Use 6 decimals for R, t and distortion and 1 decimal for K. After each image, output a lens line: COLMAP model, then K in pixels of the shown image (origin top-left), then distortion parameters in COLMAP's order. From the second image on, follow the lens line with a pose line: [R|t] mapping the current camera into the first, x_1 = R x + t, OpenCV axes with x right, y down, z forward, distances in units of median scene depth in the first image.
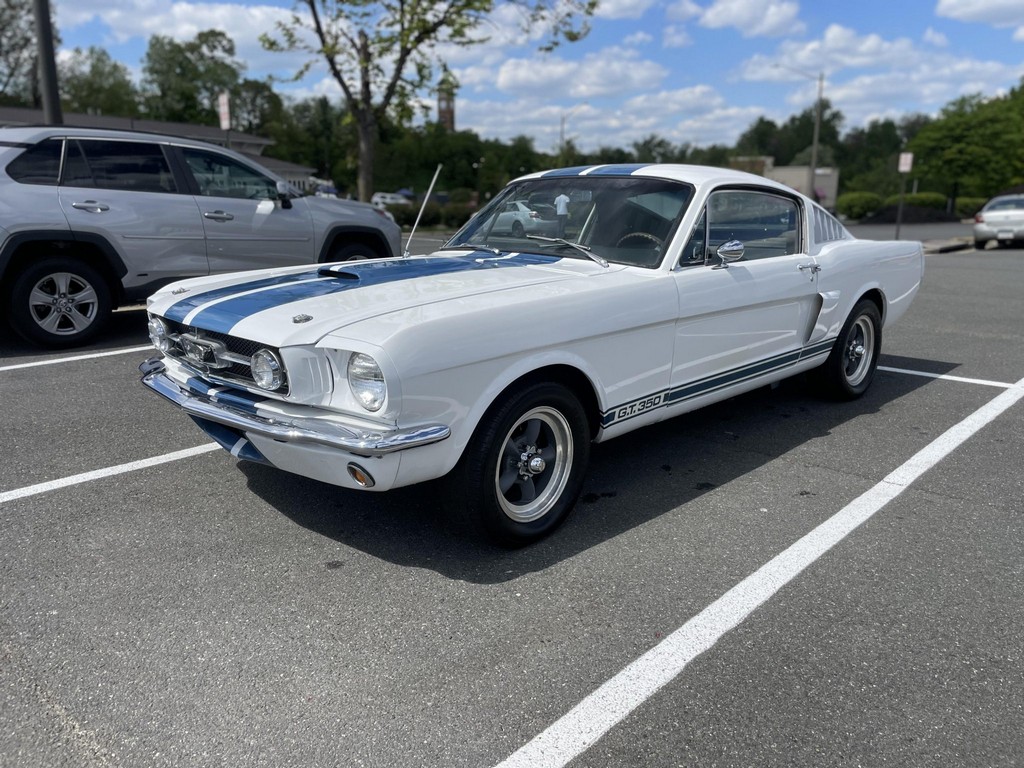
lens RADIAL K [[847.8, 0, 503.6], [0, 847.8, 384.3], [0, 0, 1]] dist [0.085311, -0.125141]
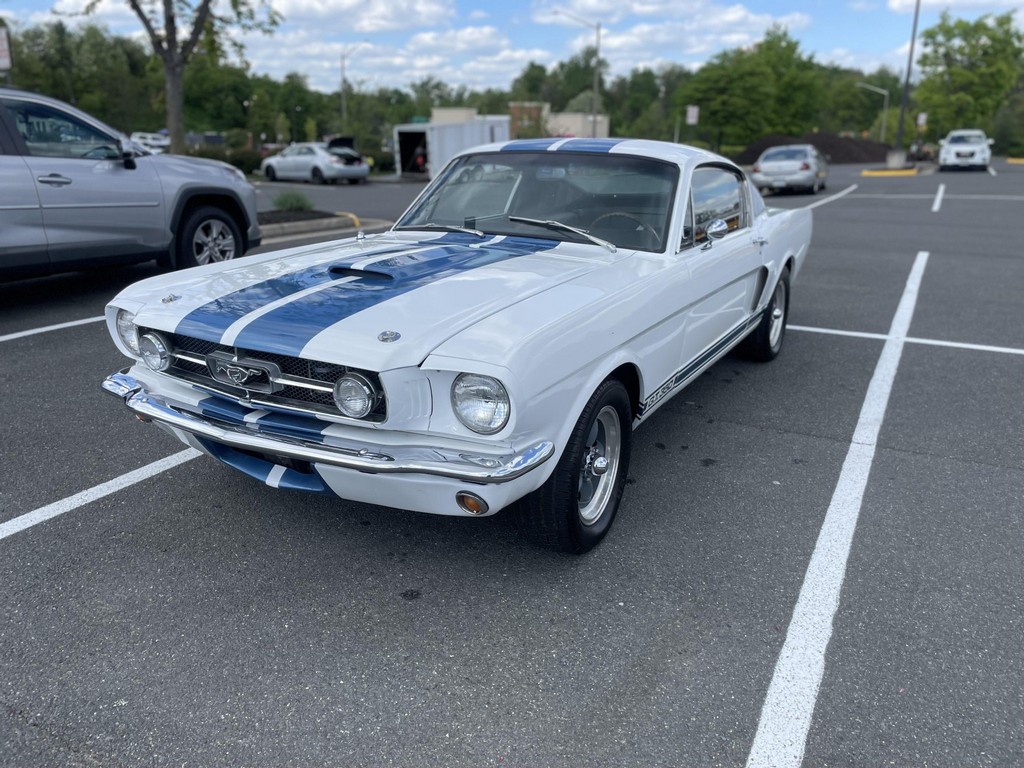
lens RADIAL K [[847.8, 0, 521.3], [0, 847.8, 386.2], [0, 0, 1]] dist [0.085311, -0.125141]
pose [[0.961389, -0.069095, 0.266376, -0.126202], [0.051259, 0.995988, 0.073344, -0.030277], [-0.270375, -0.056858, 0.961075, 0.037058]]
